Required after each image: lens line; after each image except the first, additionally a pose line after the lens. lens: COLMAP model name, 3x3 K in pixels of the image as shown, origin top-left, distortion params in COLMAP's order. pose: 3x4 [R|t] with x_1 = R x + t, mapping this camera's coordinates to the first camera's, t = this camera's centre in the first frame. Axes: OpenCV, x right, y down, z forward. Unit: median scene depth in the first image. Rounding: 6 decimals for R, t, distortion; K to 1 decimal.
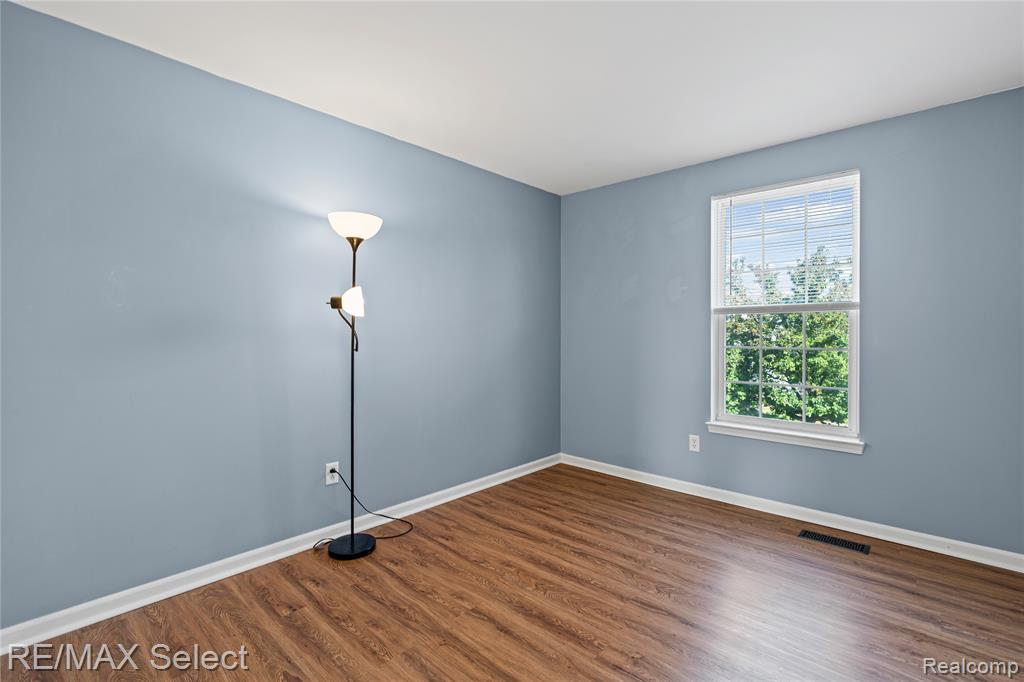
lens RADIAL K [[462.8, 0, 518.4], [0, 462.8, 335.4], [0, 0, 1]] dist [-0.011782, 0.003746]
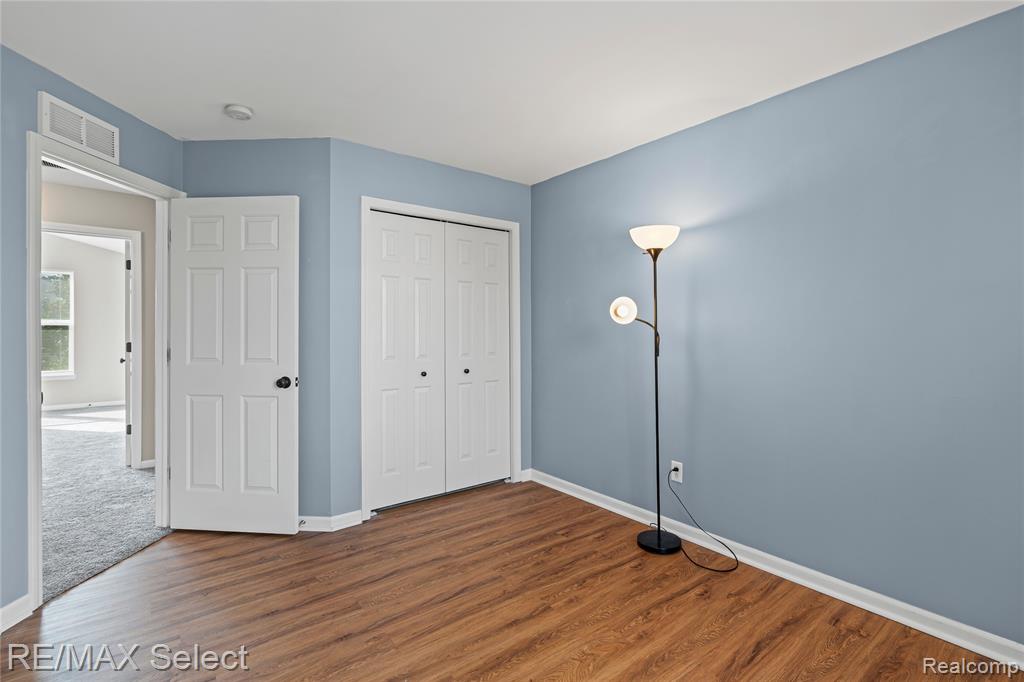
lens RADIAL K [[462.8, 0, 519.8], [0, 462.8, 334.2], [0, 0, 1]] dist [-0.011782, 0.003746]
pose [[-0.145309, 0.011812, -0.989316, 1.045445], [-0.010164, 0.999858, 0.013431, -0.038438], [0.989334, 0.012007, -0.145168, 1.207429]]
